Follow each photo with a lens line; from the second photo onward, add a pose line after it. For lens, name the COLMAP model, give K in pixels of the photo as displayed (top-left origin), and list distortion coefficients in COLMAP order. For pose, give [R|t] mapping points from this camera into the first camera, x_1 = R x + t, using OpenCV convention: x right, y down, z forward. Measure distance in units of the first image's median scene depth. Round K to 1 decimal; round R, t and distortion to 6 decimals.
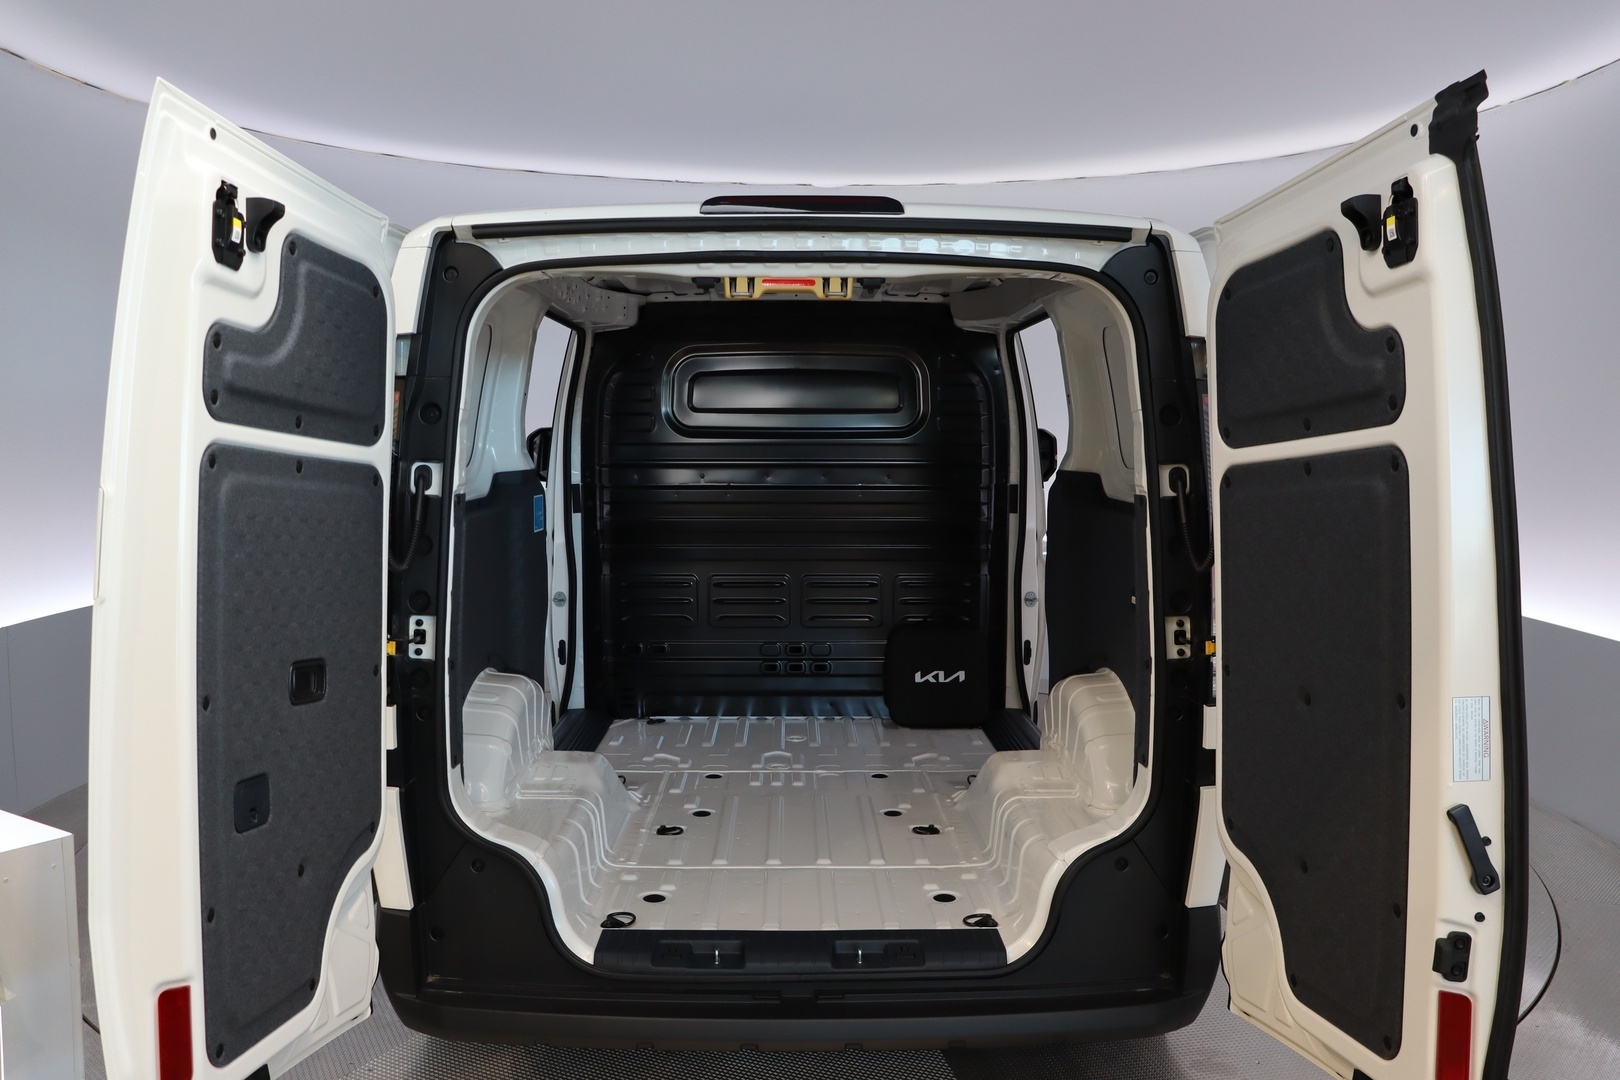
lens RADIAL K [[1323.3, 0, 812.0], [0, 1323.3, 543.3], [0, 0, 1]] dist [-0.191599, 0.193652]
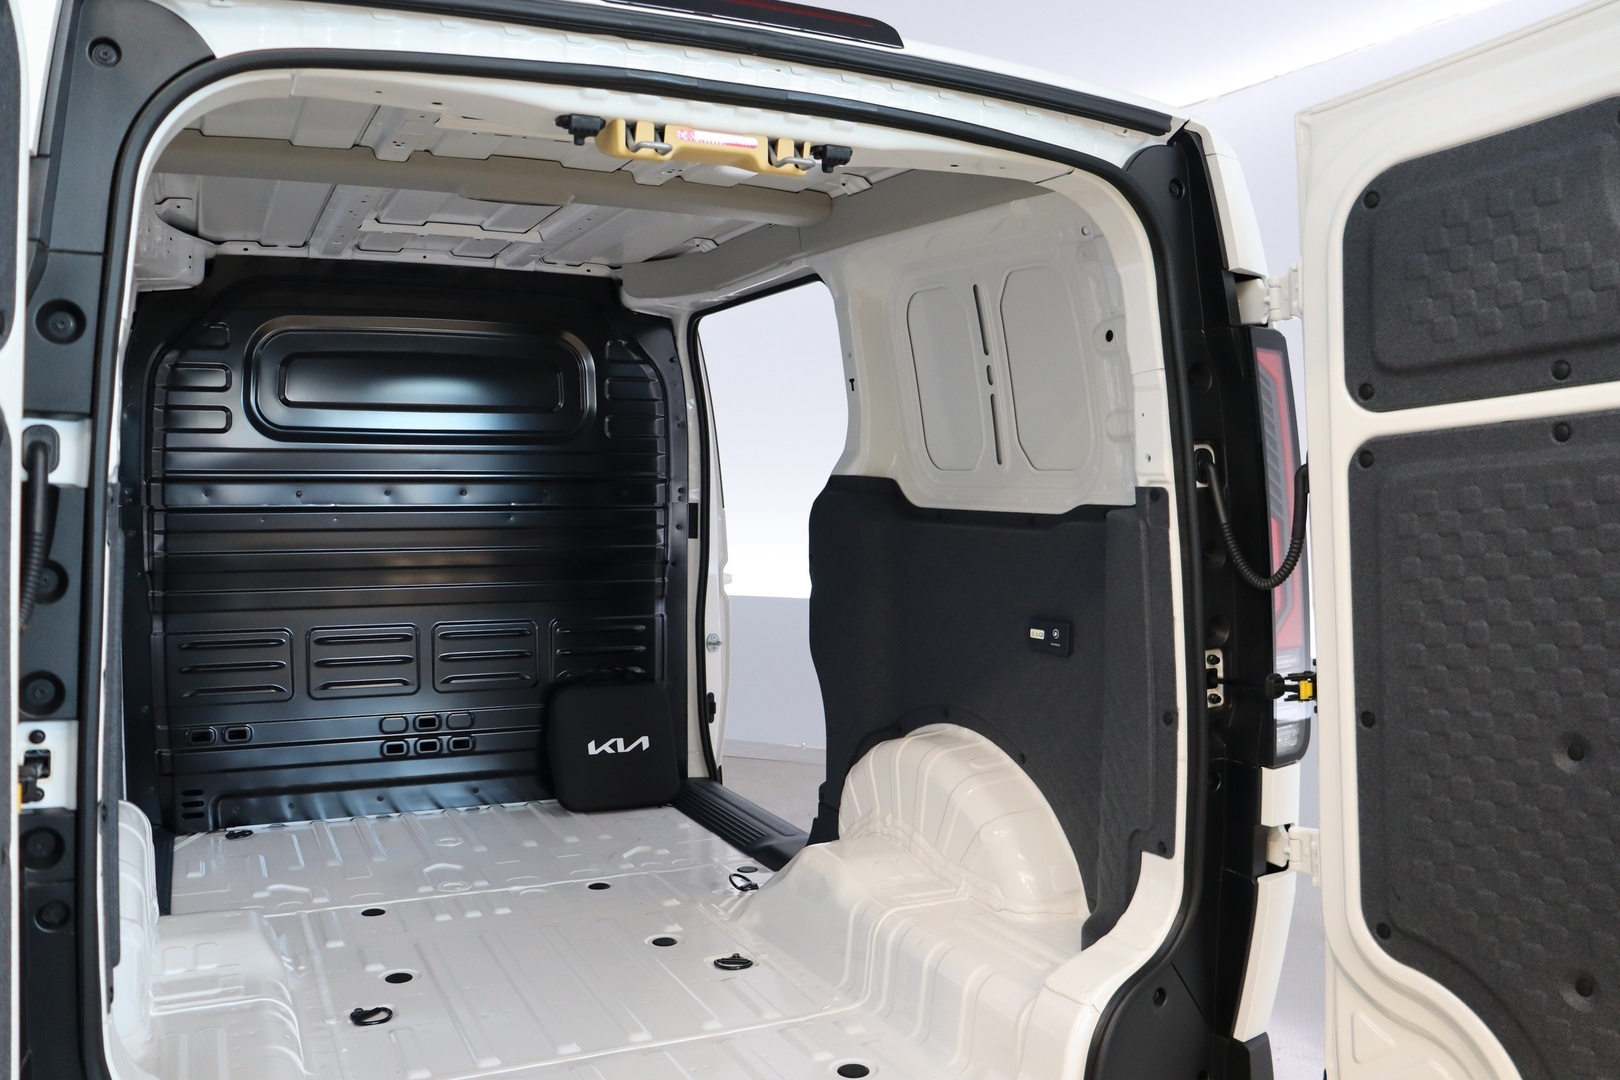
lens RADIAL K [[1323.3, 0, 812.0], [0, 1323.3, 543.3], [0, 0, 1]] dist [-0.191599, 0.193652]
pose [[0.907212, -0.016927, 0.420334, -0.126932], [0.031210, 0.999145, -0.027124, 0.004939], [-0.419515, 0.037726, 0.906964, 0.232488]]
